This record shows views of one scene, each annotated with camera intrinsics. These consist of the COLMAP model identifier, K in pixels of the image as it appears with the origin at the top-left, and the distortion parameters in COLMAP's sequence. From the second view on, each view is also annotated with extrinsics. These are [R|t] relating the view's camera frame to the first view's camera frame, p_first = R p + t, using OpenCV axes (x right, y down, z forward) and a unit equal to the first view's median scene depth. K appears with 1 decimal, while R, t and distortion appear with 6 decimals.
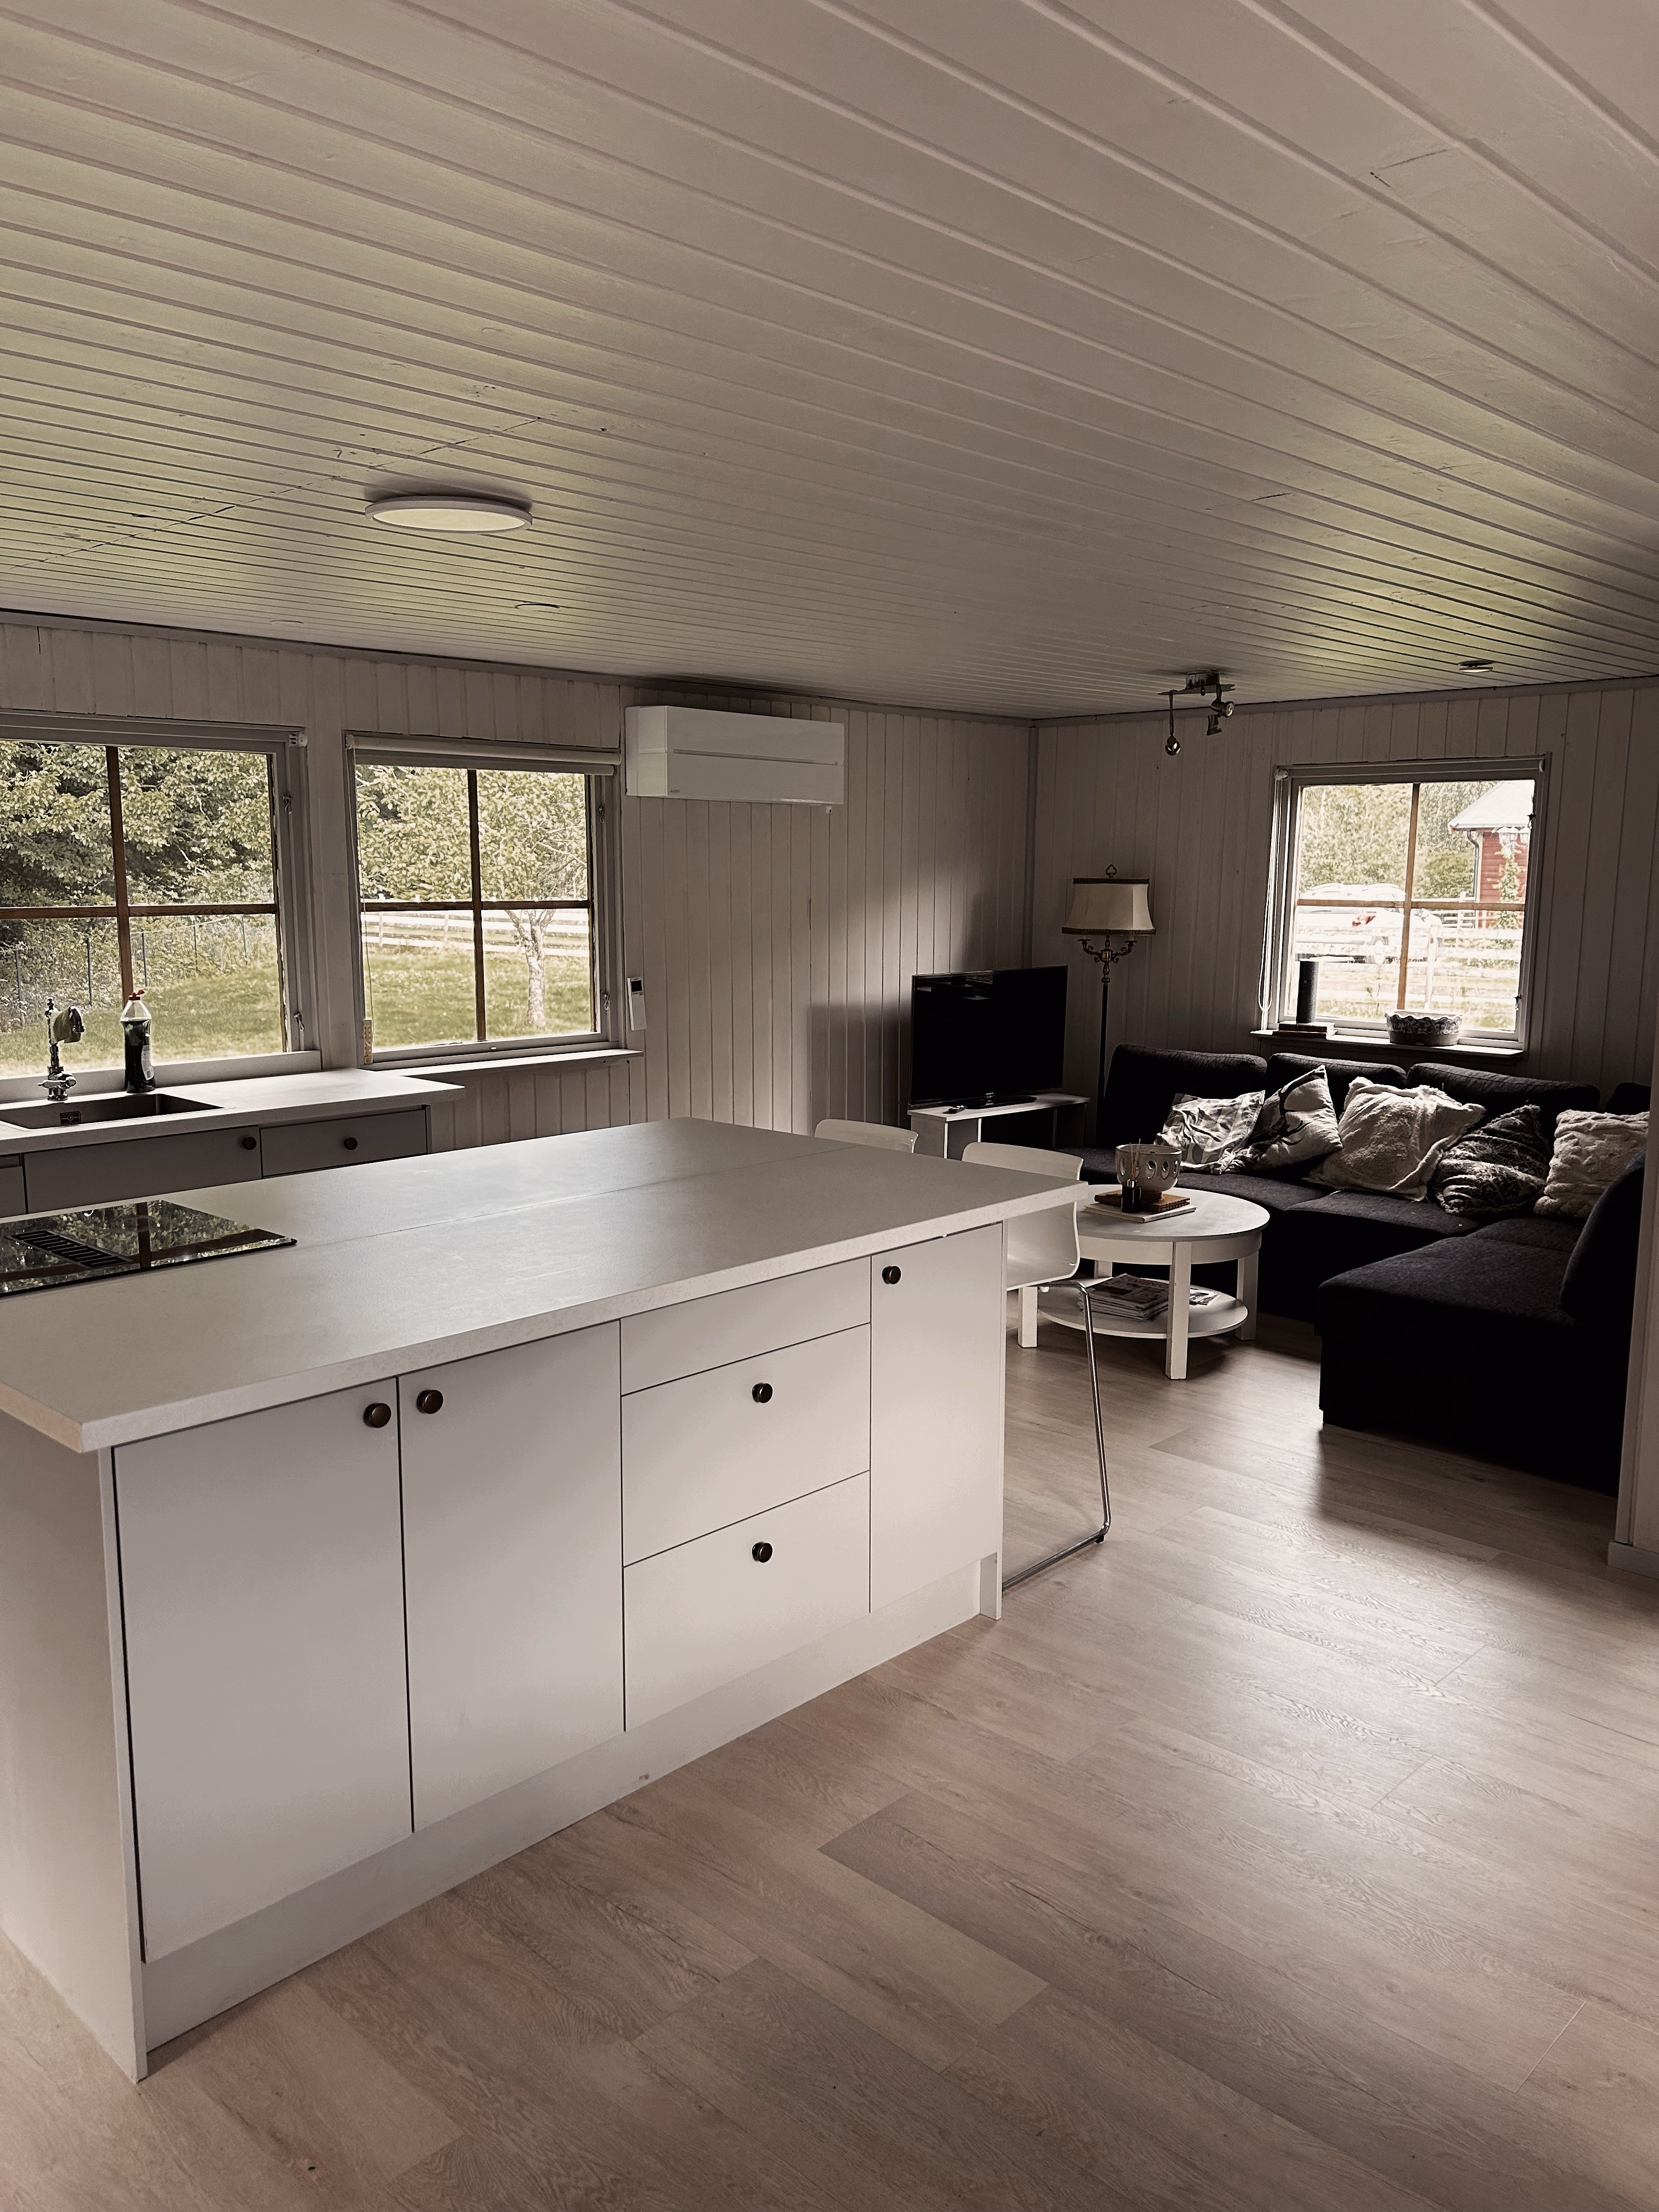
lens RADIAL K [[1674.0, 0, 820.6], [0, 1674.0, 1106.5], [0, 0, 1]] dist [0.028669, -0.017791]
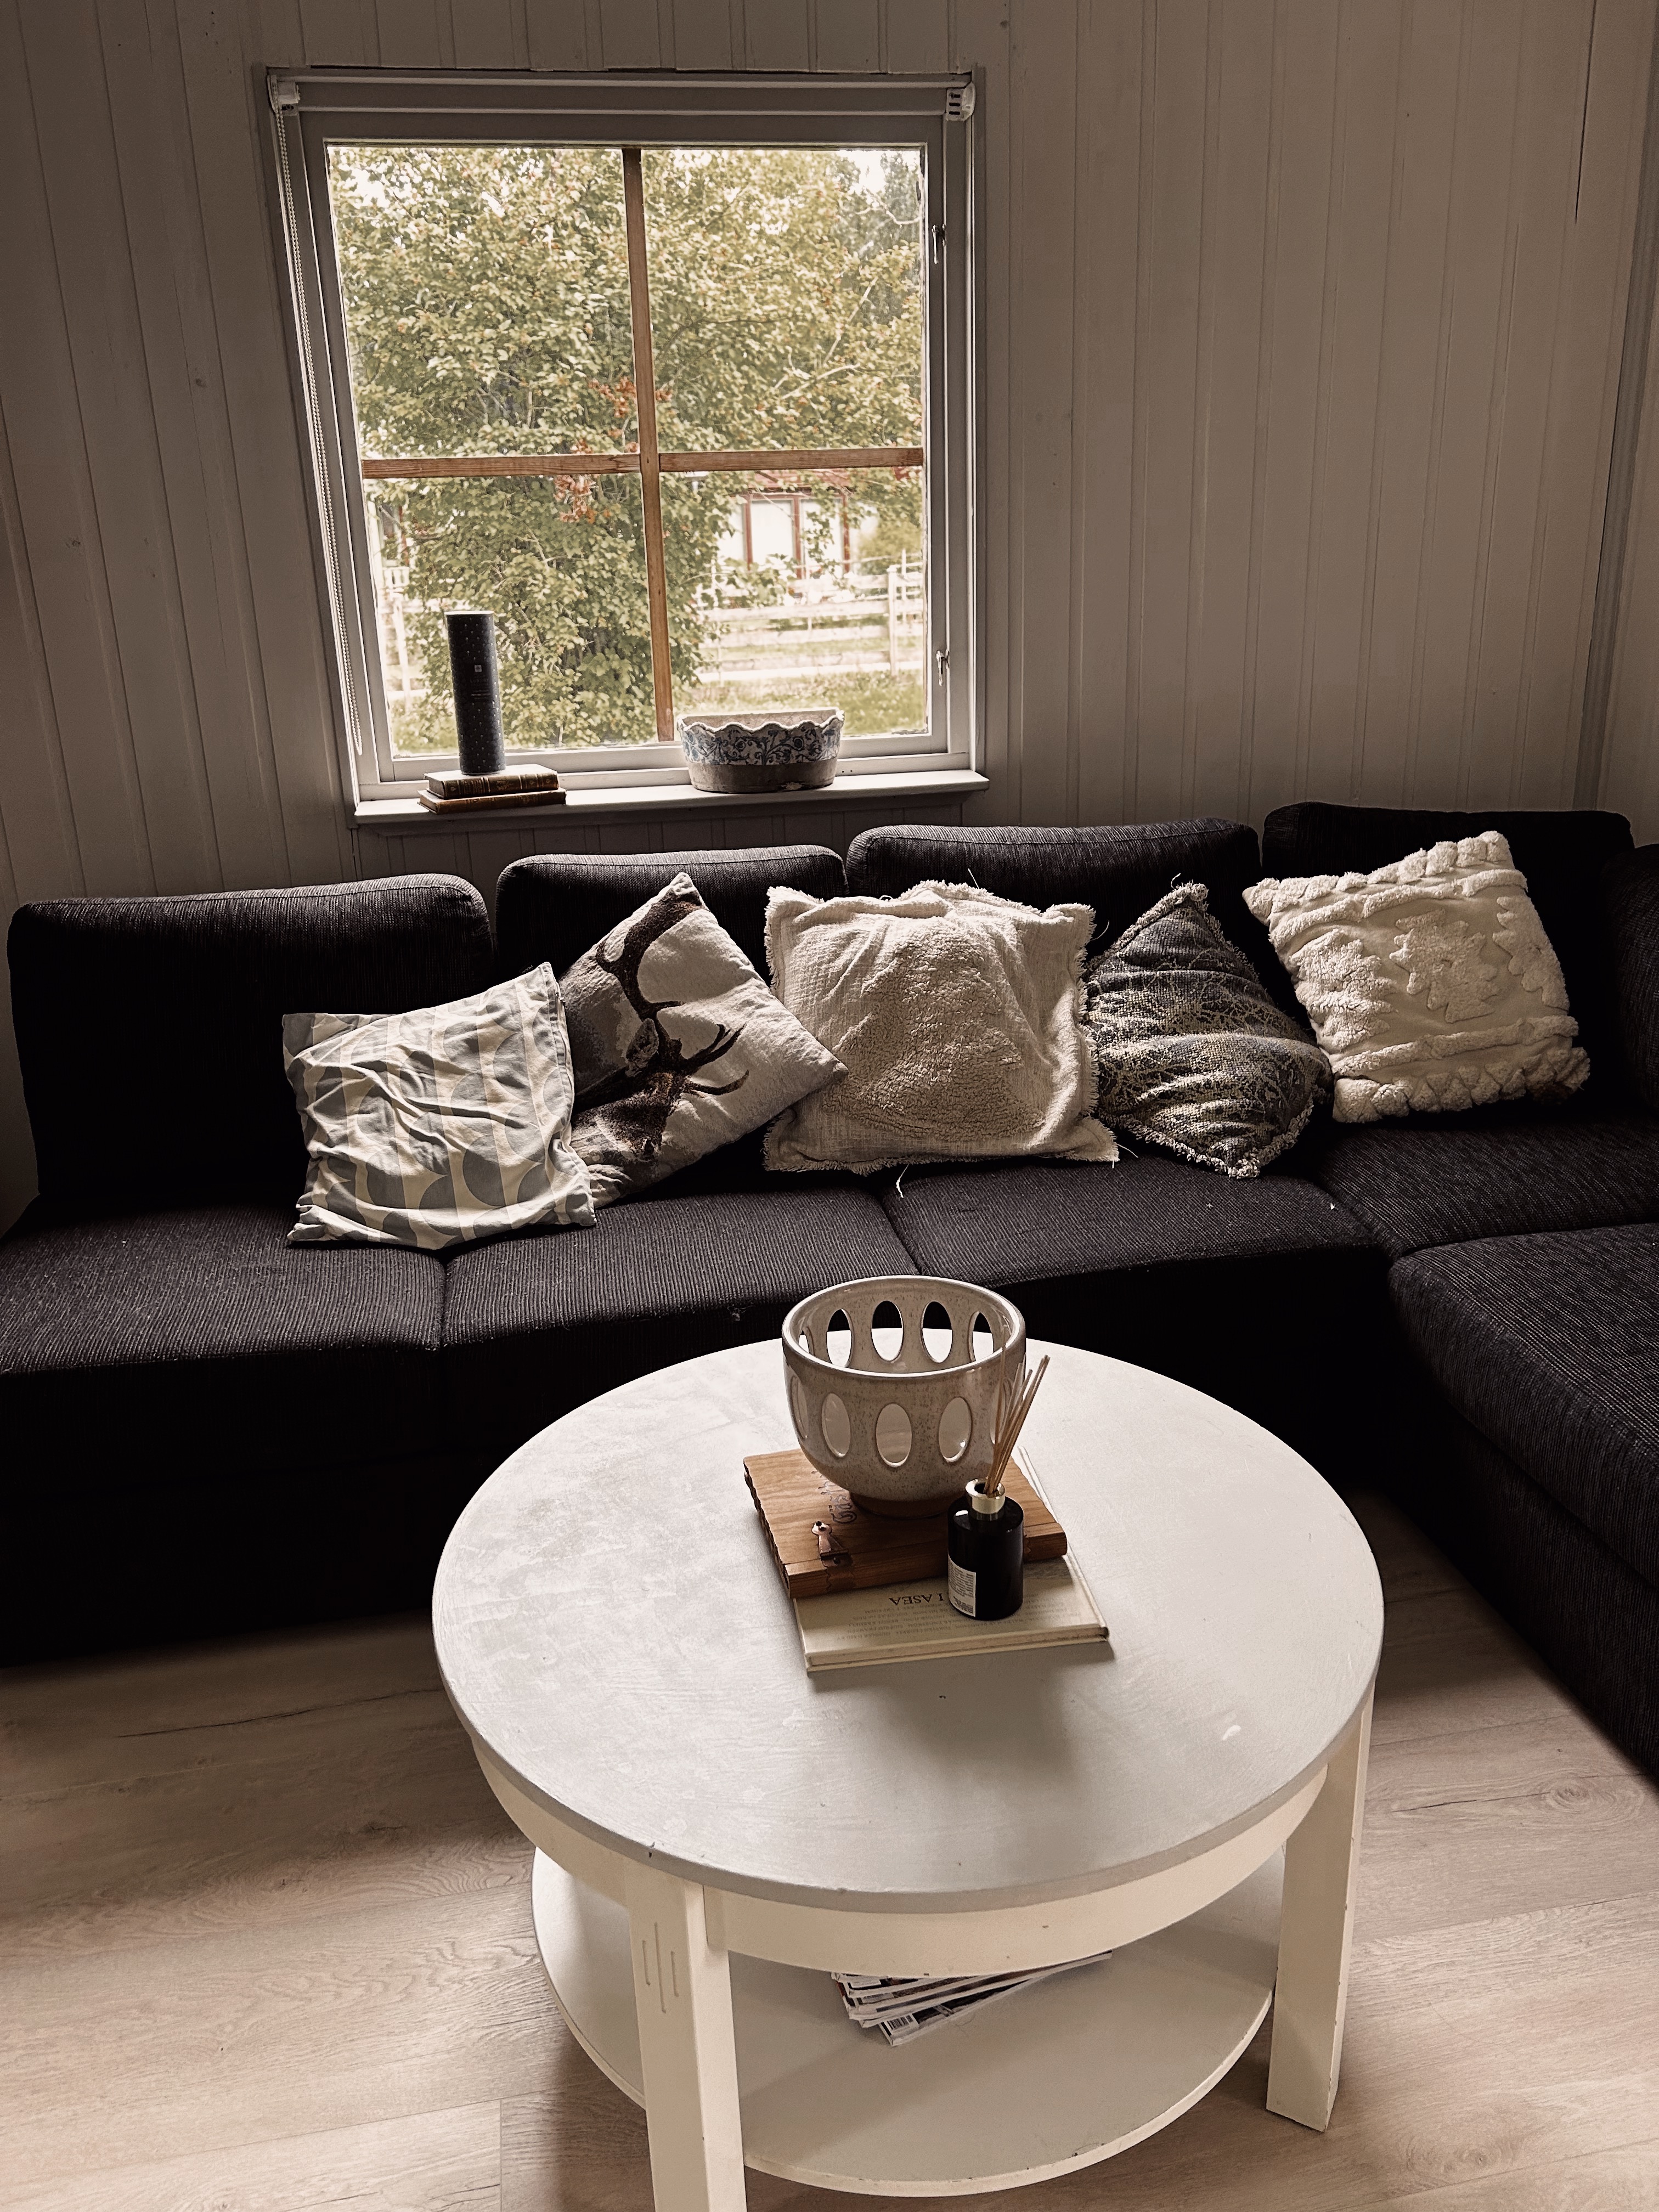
lens RADIAL K [[1674.0, 0, 827.6], [0, 1674.0, 1123.5], [0, 0, 1]] dist [0.028669, -0.017791]
pose [[0.578251, -0.289485, 0.762774, -0.002672], [0.151344, 0.956768, 0.248377, -0.062141], [-0.801699, -0.028183, 0.597063, 0.742265]]
